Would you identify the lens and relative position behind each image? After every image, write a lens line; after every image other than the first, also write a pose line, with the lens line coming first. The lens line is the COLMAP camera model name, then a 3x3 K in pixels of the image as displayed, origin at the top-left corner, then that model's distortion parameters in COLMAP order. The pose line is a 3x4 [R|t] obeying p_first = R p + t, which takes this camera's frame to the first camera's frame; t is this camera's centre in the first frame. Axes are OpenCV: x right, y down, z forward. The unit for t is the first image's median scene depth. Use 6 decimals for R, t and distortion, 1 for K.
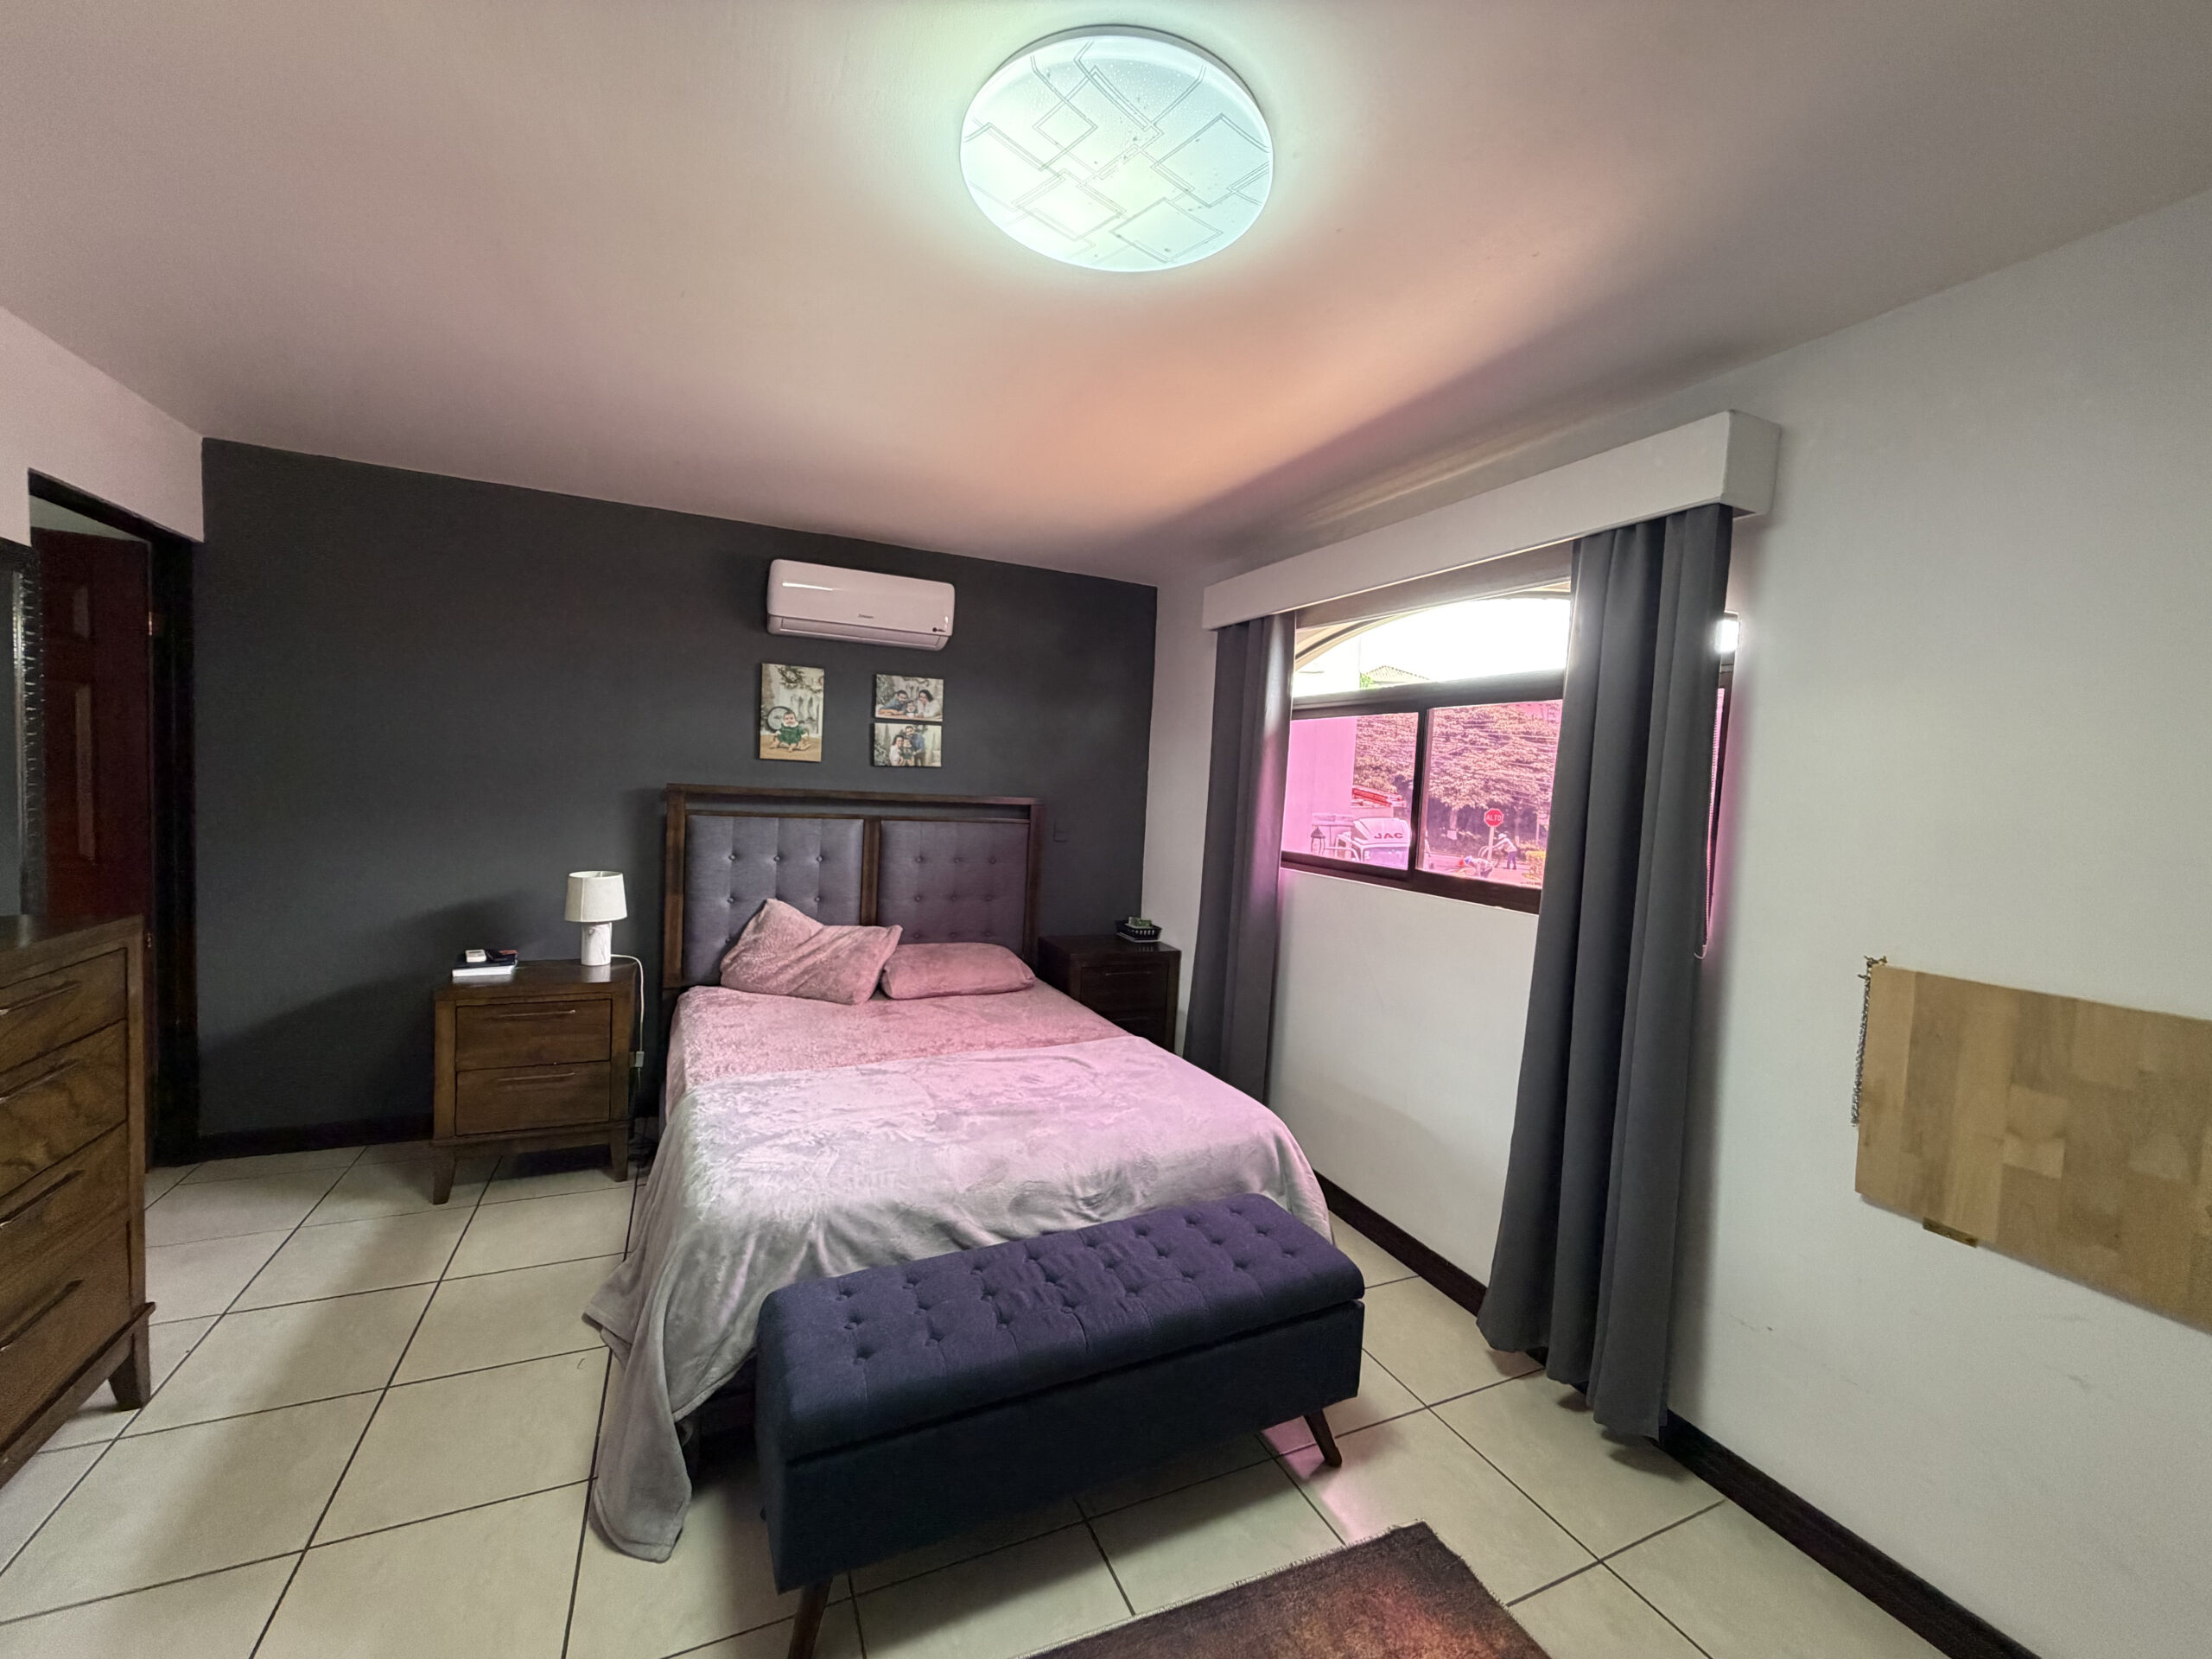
lens RADIAL K [[884.9, 0, 1108.2], [0, 884.9, 828.1], [0, 0, 1]] dist [0.001673, 0.000066]
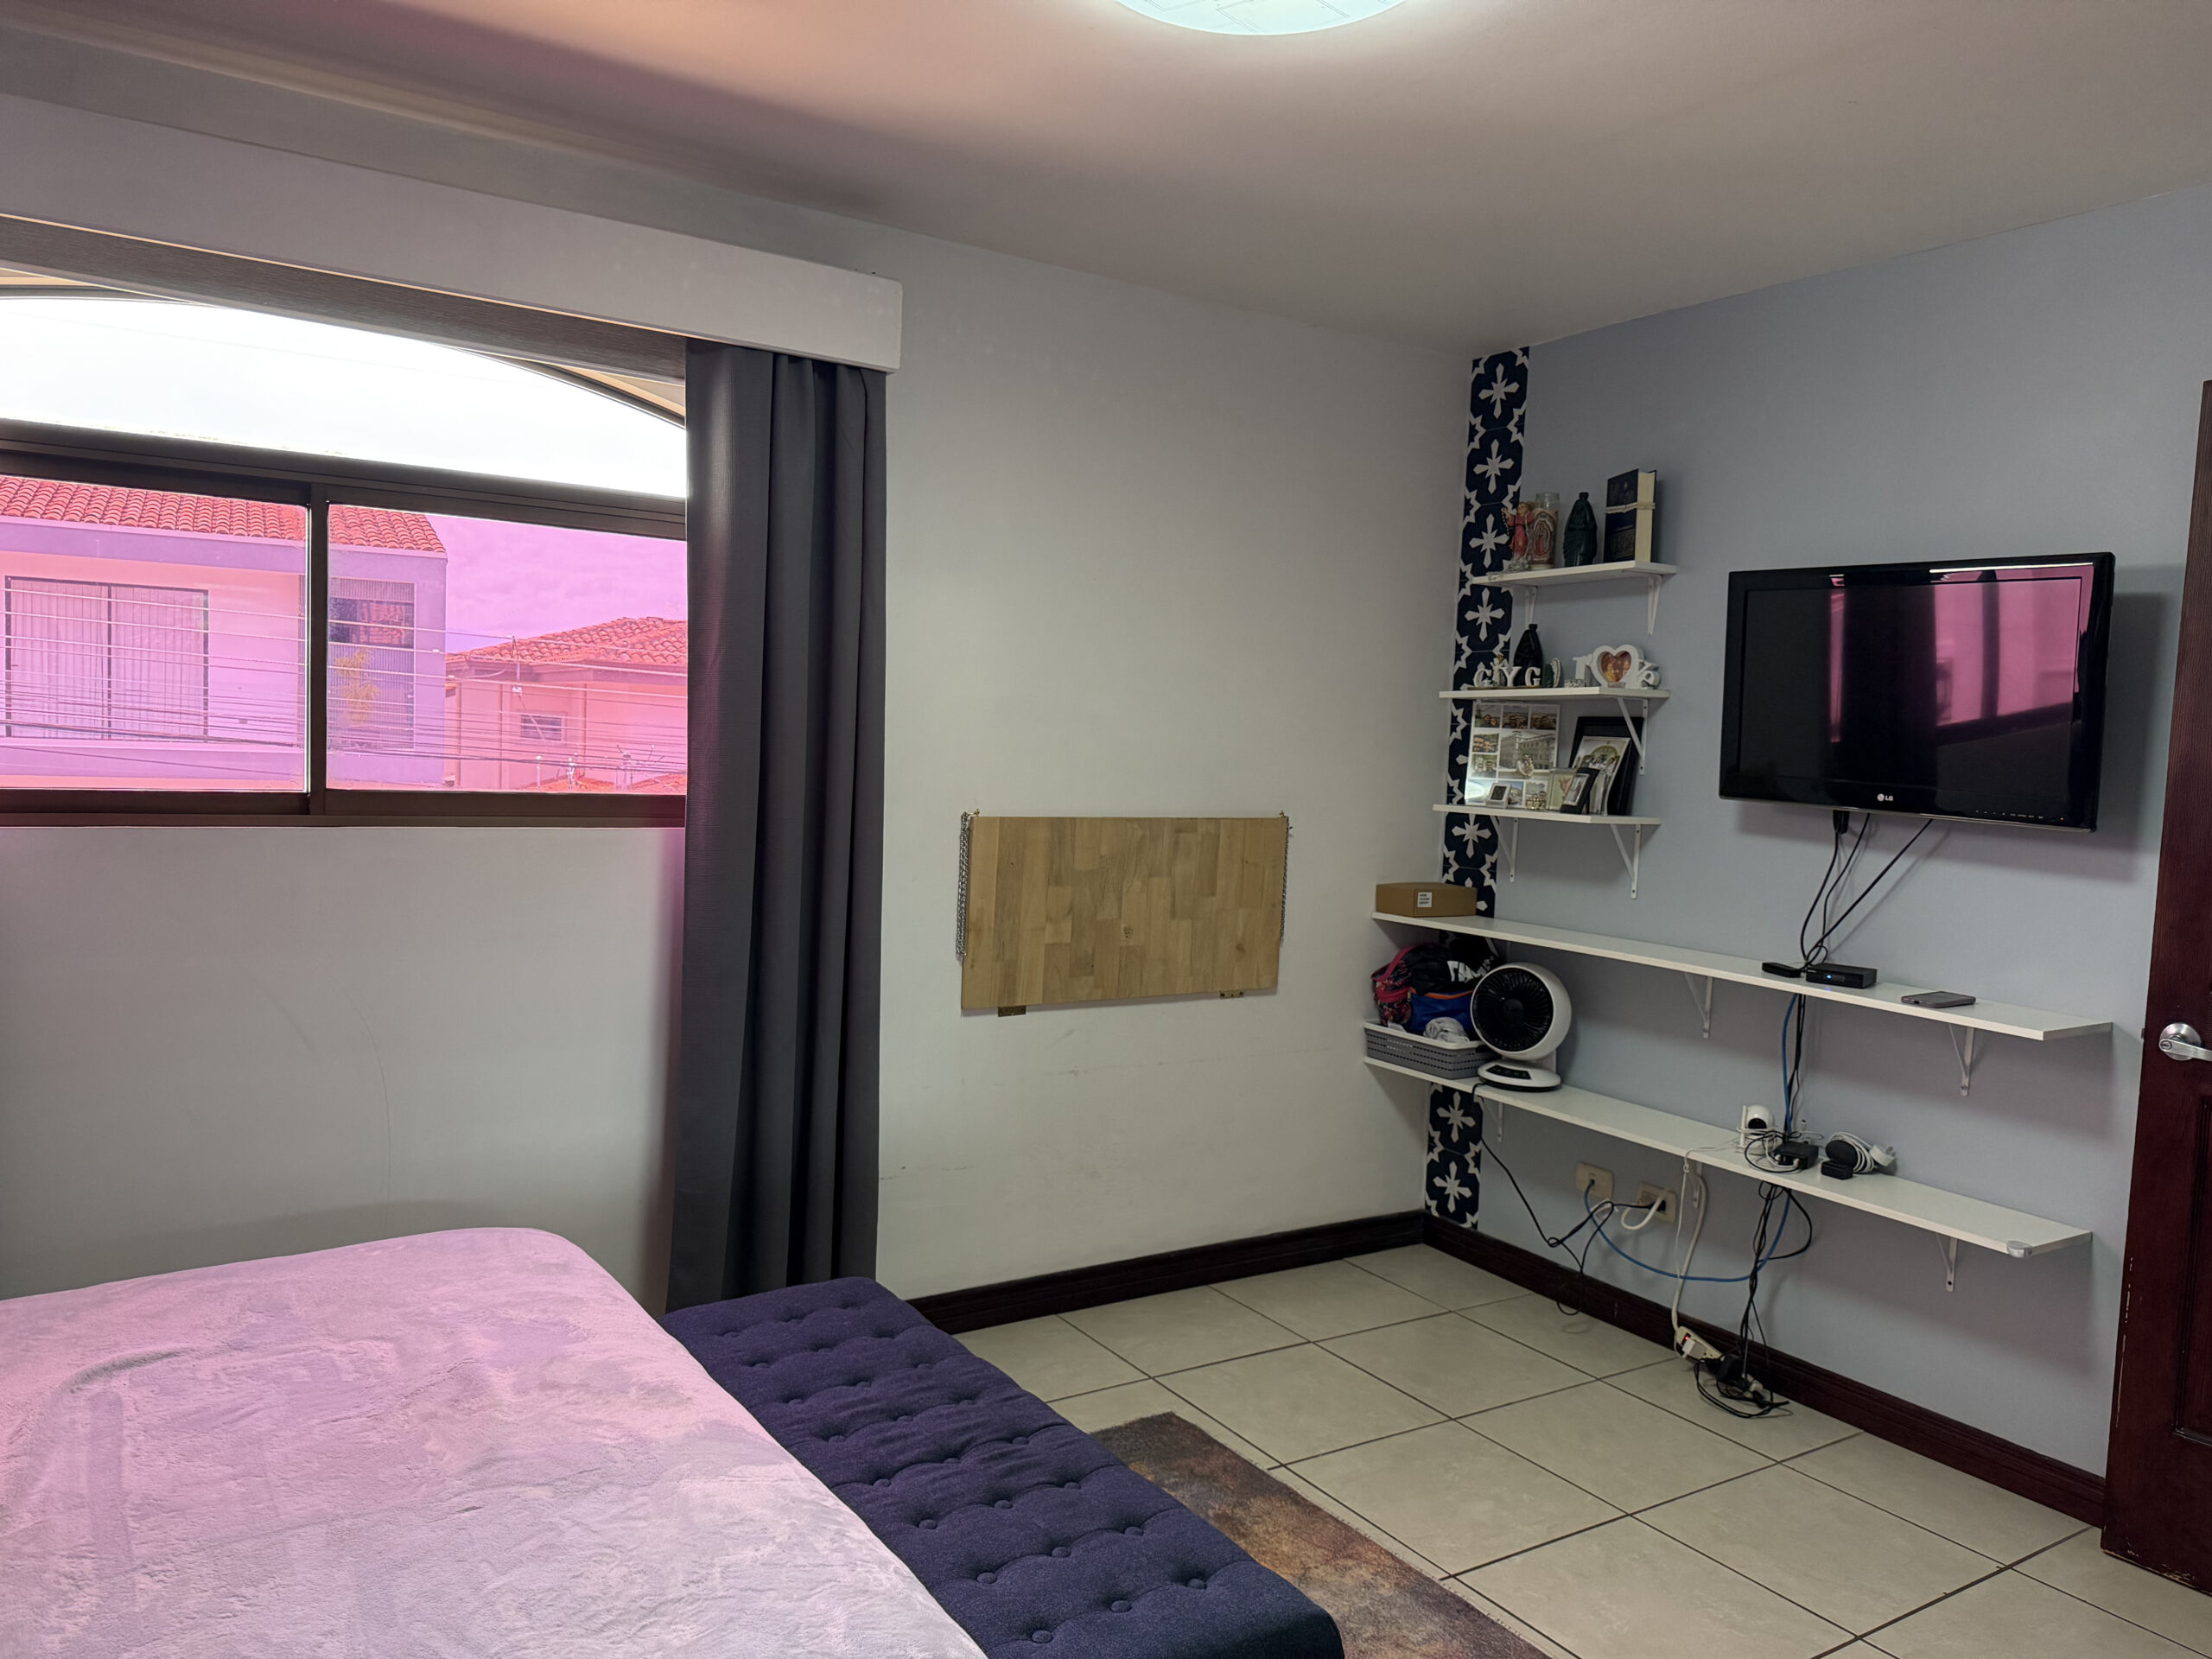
lens RADIAL K [[1553.1, 0, 1106.4], [0, 1553.1, 834.2], [0, 0, 1]] dist [0.069764, -0.099159]
pose [[-0.136043, -0.121264, 0.983253, -1.270196], [0.002163, 0.992442, 0.122697, -0.082761], [-0.990701, 0.018819, -0.134752, 1.146661]]
